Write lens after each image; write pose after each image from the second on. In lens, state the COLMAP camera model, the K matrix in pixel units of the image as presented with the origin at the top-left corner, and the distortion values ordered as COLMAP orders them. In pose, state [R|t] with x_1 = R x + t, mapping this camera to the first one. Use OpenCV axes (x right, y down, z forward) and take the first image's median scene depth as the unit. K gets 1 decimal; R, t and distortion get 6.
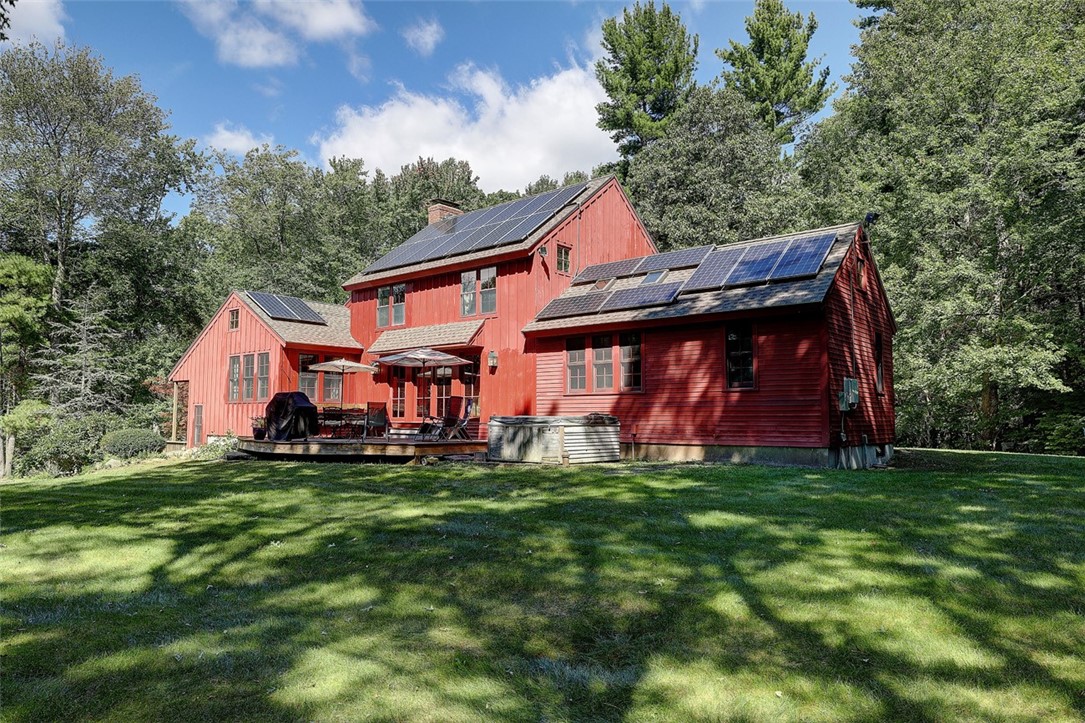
lens RADIAL K [[702.7, 0, 542.5], [0, 702.7, 361.5], [0, 0, 1]] dist [0.027472, 0.000182]
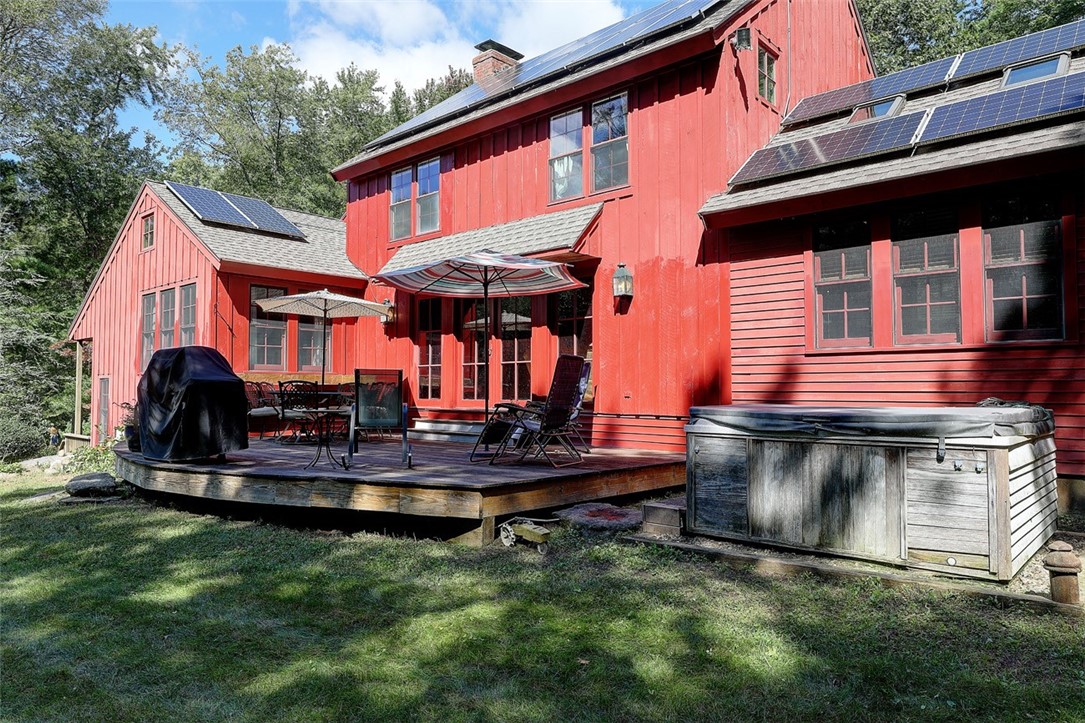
lens RADIAL K [[702.7, 0, 542.5], [0, 702.7, 361.5], [0, 0, 1]] dist [0.027472, 0.000182]
pose [[0.999378, -0.003928, -0.035039, -0.101371], [0.005391, 0.999114, 0.041738, 0.028600], [0.034844, -0.041901, 0.998514, 0.472161]]
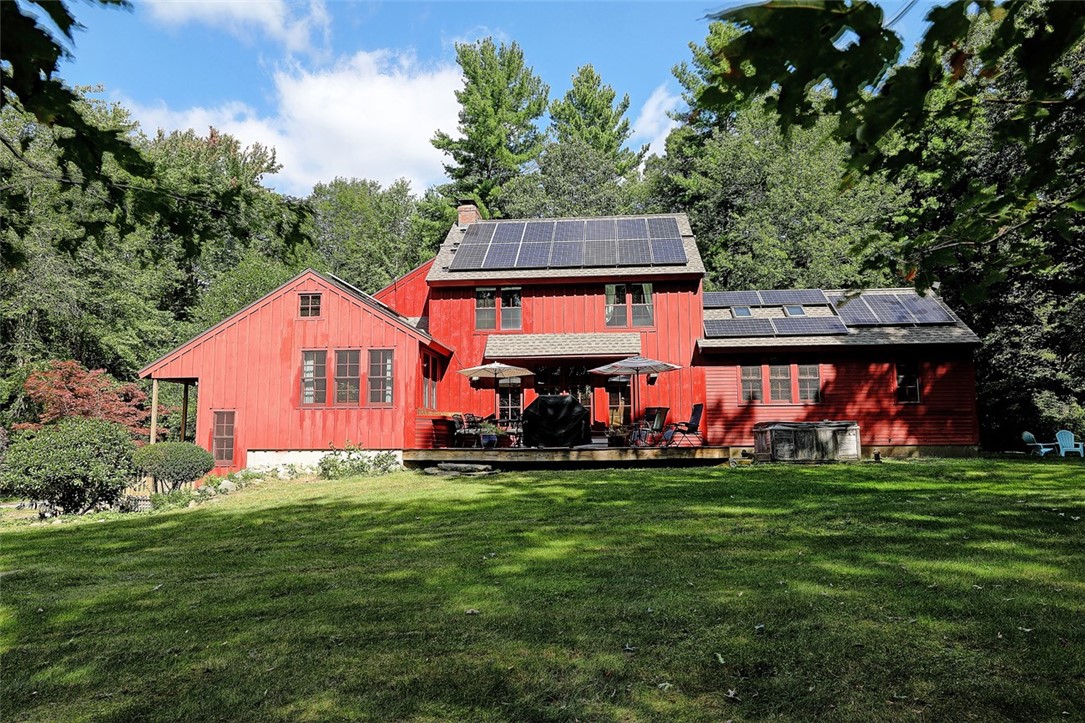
lens RADIAL K [[702.7, 0, 542.5], [0, 702.7, 361.5], [0, 0, 1]] dist [0.027472, 0.000182]
pose [[0.825094, 0.057653, 0.562046, -0.740600], [-0.036664, 0.998147, -0.048564, 0.037542], [-0.563804, 0.019463, 0.825679, 0.205750]]
